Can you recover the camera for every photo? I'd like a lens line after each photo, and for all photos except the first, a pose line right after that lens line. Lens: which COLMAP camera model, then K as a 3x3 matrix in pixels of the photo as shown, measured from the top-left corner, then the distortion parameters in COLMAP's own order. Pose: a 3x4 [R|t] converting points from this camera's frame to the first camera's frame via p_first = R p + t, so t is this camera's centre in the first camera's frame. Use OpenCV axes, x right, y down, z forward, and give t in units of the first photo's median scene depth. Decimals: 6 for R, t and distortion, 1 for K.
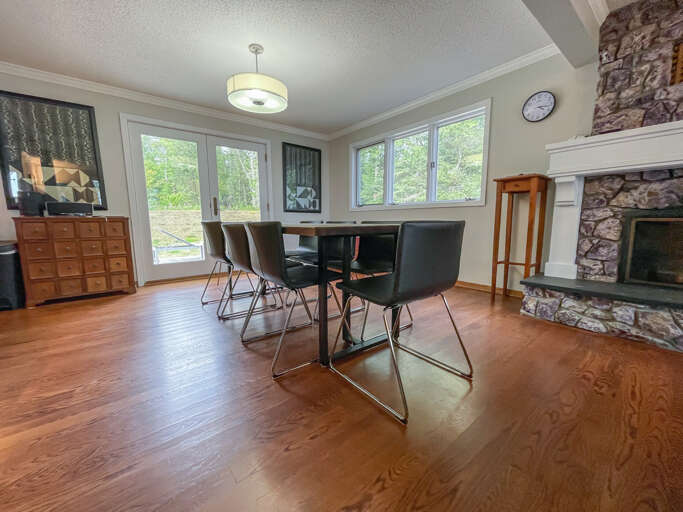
lens RADIAL K [[275.3, 0, 341.5], [0, 275.3, 256.0], [0, 0, 1]] dist [-0.002439, -0.000616]
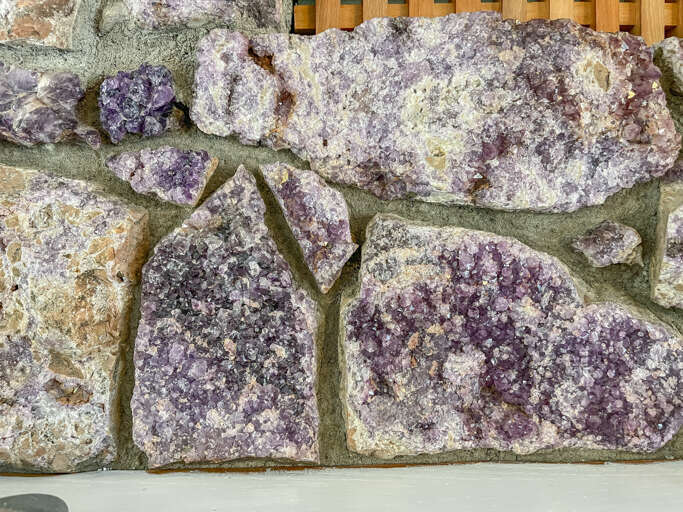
lens RADIAL K [[511.9, 0, 341.5], [0, 511.9, 256.0], [0, 0, 1]] dist [0.012901, 0.002640]
pose [[0.626450, 0.033470, 0.778743, 0.774760], [0.105887, 0.986162, -0.127564, -0.372861], [-0.772236, 0.162371, 0.614237, 0.640297]]
